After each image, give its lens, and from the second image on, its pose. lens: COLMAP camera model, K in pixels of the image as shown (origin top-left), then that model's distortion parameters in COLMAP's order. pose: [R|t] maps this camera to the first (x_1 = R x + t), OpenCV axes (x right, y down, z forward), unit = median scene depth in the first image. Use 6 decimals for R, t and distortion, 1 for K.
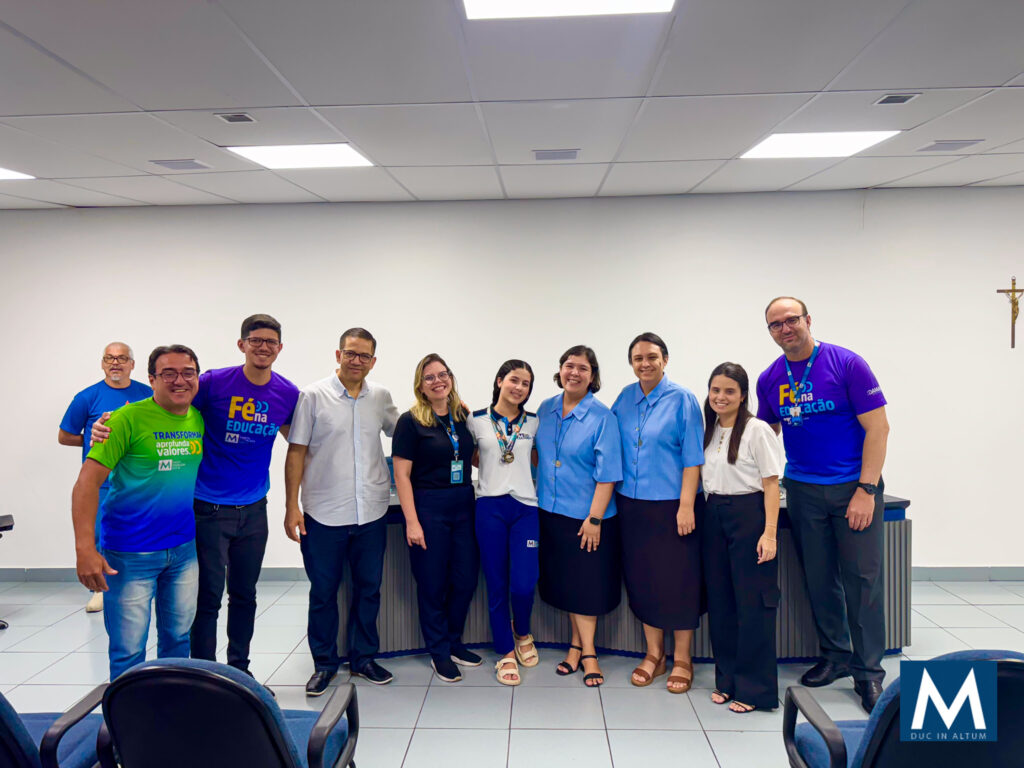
lens RADIAL K [[725.9, 0, 508.6], [0, 725.9, 380.2], [0, 0, 1]] dist [0.009527, -0.024302]
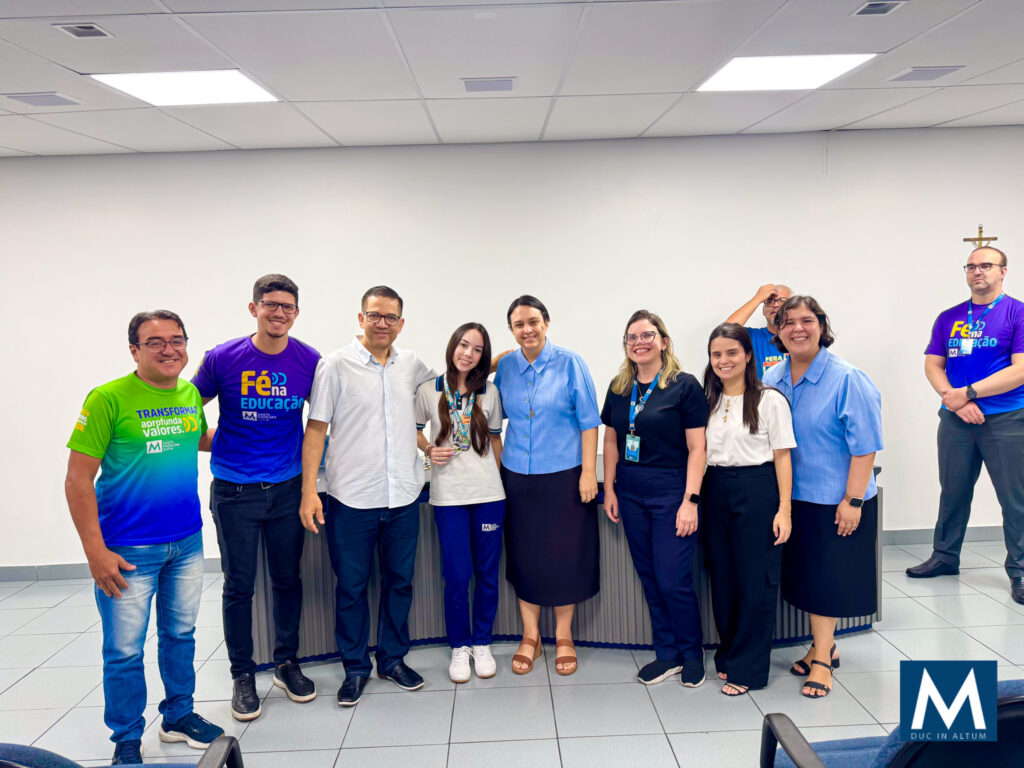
lens RADIAL K [[726.9, 0, 515.4], [0, 726.9, 380.1], [0, 0, 1]] dist [0.007651, -0.020600]
pose [[0.997252, -0.027474, 0.068801, 0.026271], [0.023428, 0.997987, 0.058938, -0.010099], [-0.070281, -0.057164, 0.995888, 0.110186]]
